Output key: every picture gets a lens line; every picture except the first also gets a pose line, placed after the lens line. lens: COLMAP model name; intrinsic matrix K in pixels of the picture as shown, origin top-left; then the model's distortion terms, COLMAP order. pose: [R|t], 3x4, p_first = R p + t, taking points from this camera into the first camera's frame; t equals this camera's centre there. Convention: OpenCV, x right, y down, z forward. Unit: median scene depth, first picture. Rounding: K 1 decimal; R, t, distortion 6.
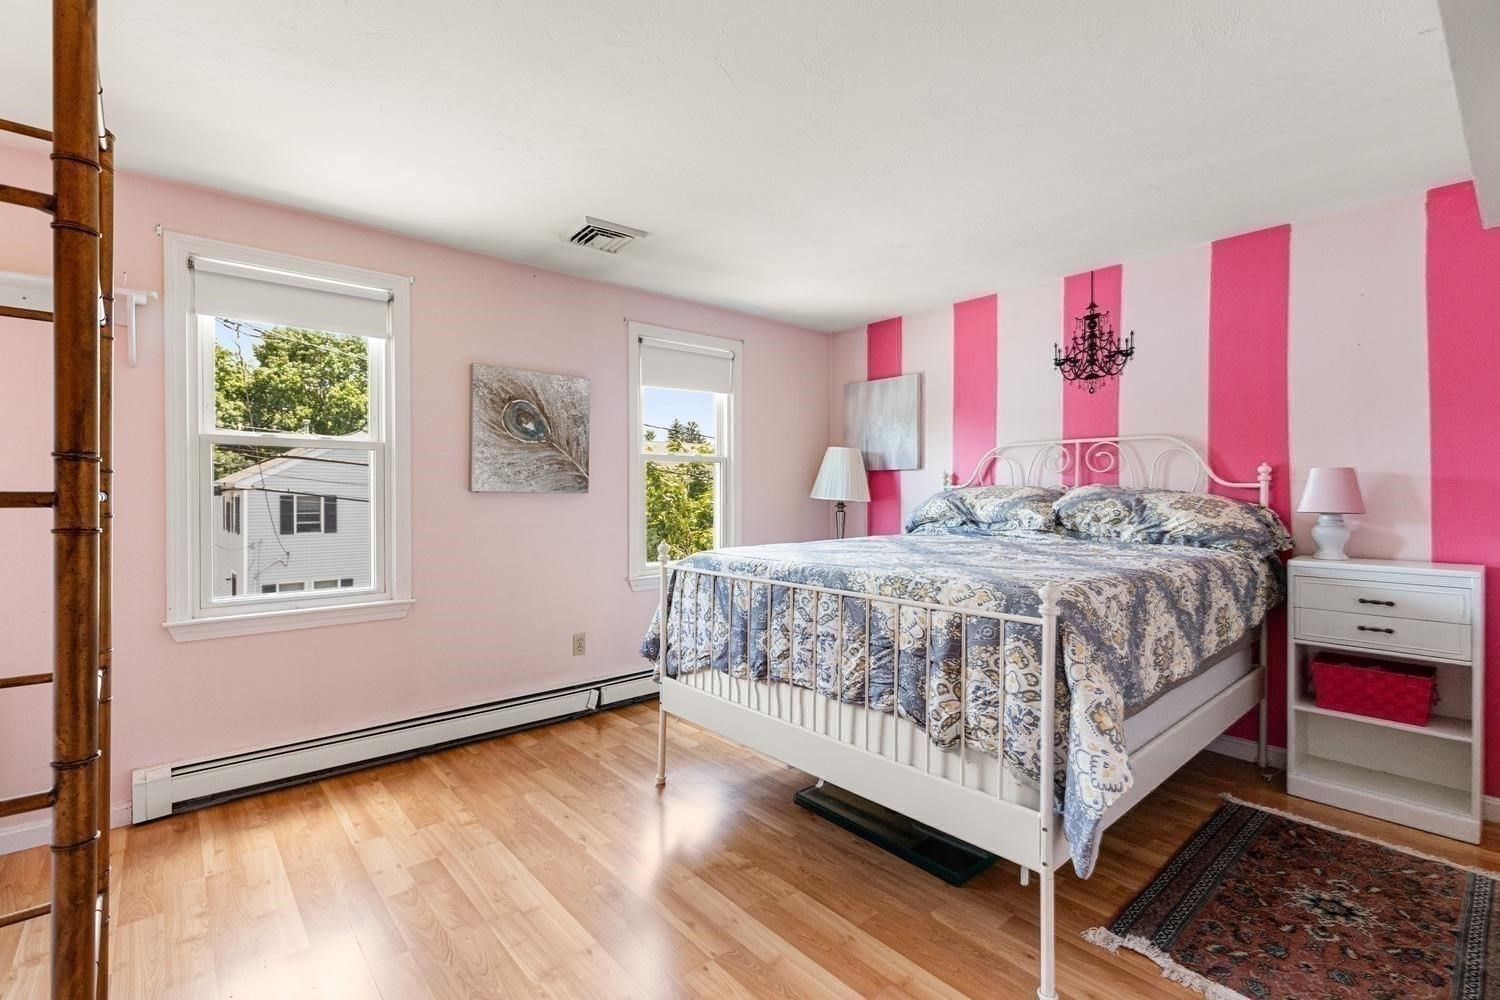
lens RADIAL K [[683.3, 0, 752.4], [0, 683.3, 491.2], [0, 0, 1]] dist [0.003082, 0.000144]
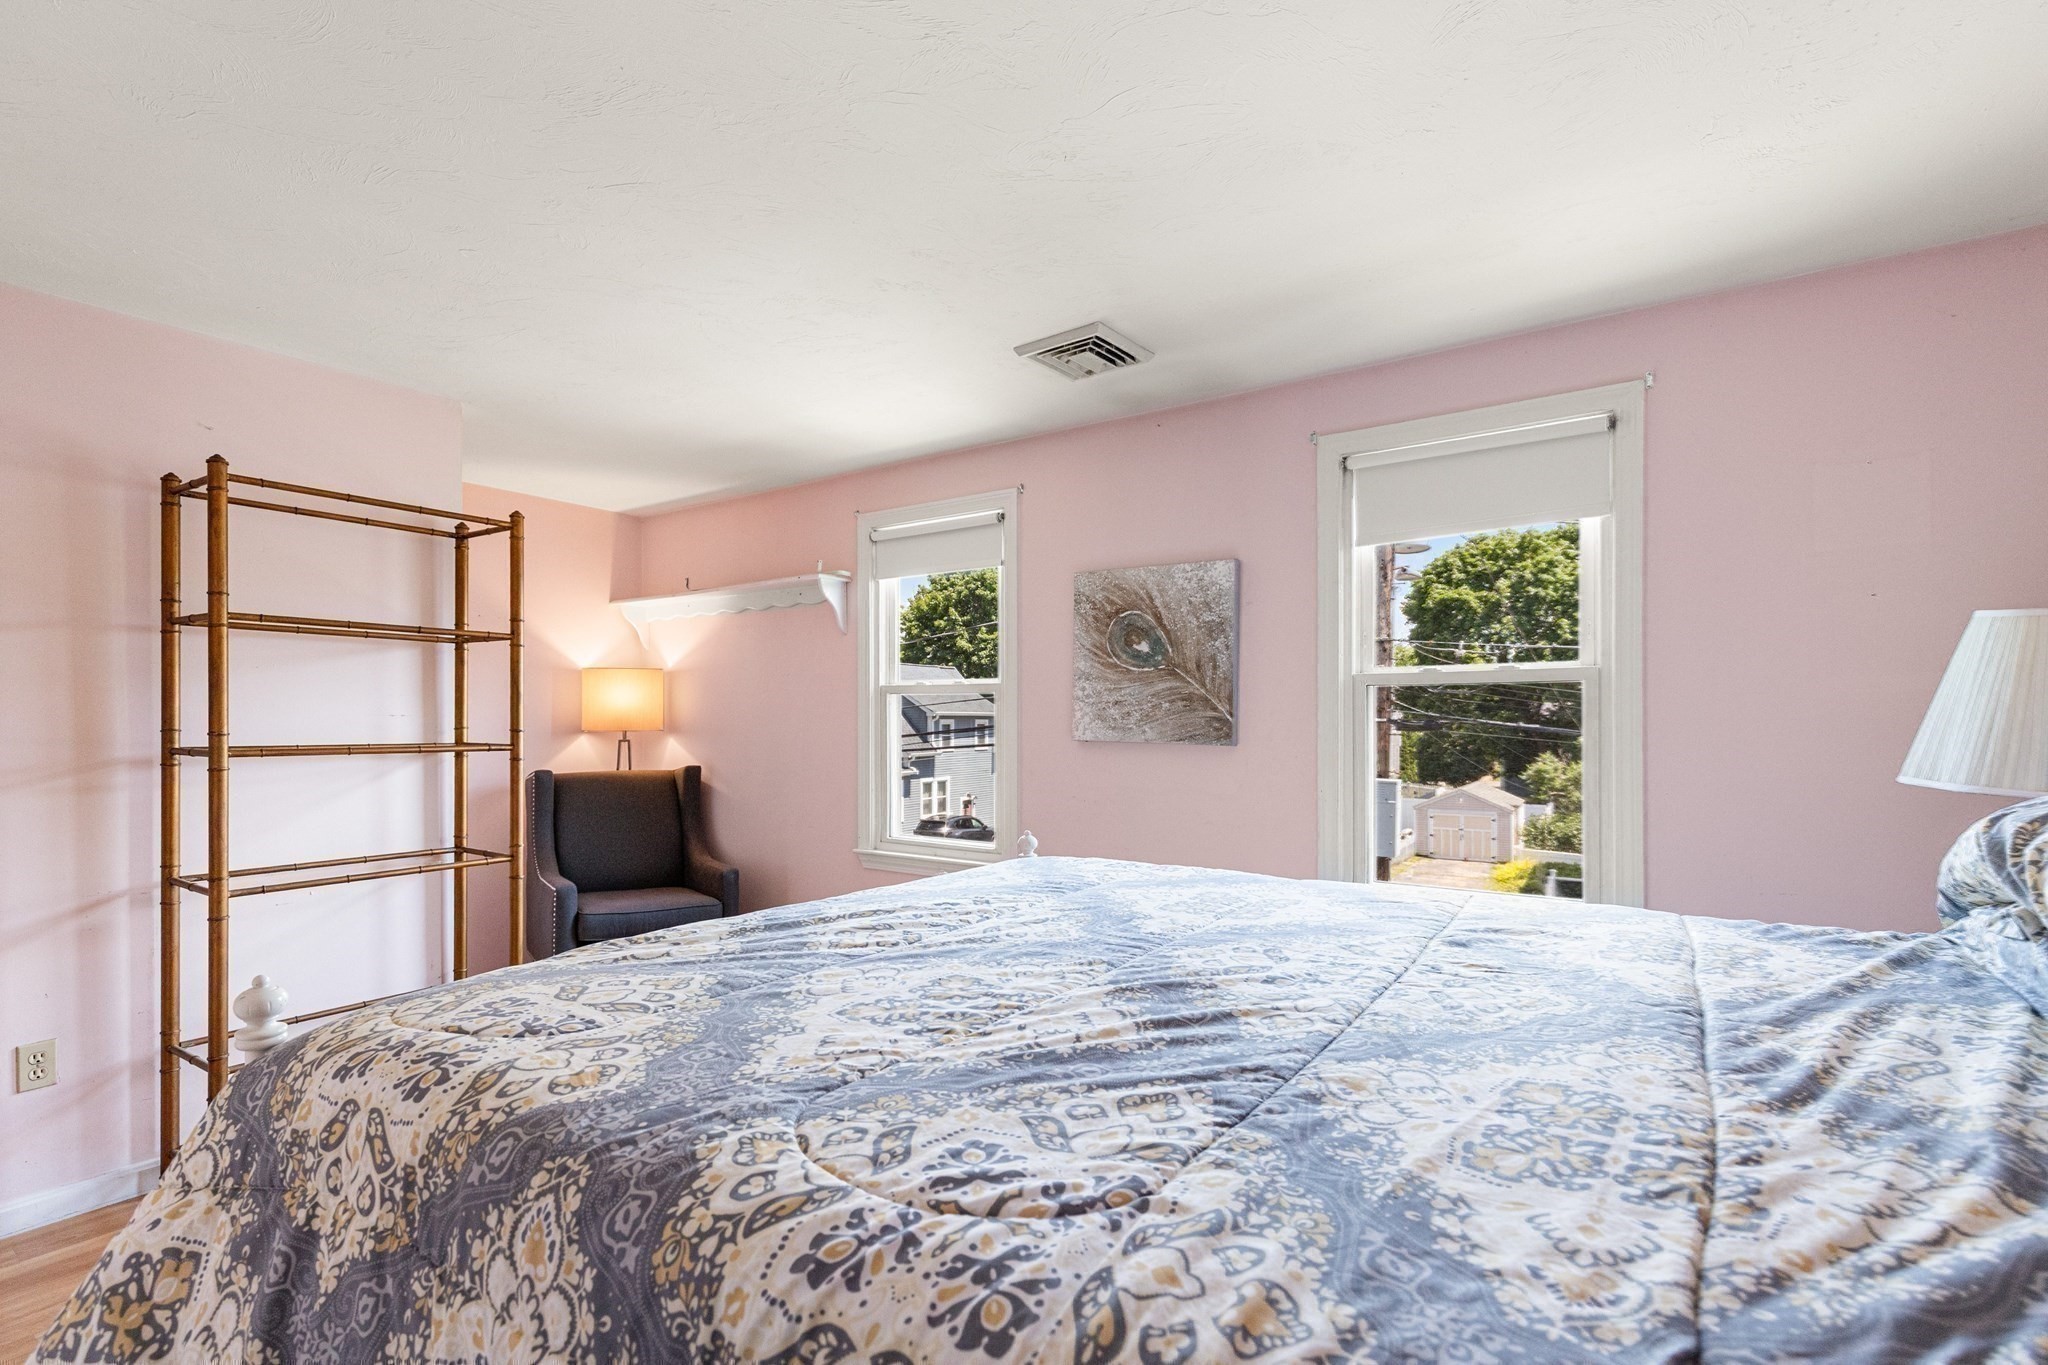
lens RADIAL K [[932.9, 0, 1022.7], [0, 932.9, 726.8], [0, 0, 1]] dist [0.003082, 0.000144]
pose [[0.215718, -0.000866, -0.976455, 0.561575], [-0.011893, 0.999923, -0.003514, -0.009879], [0.976383, 0.012371, 0.215691, 0.674448]]
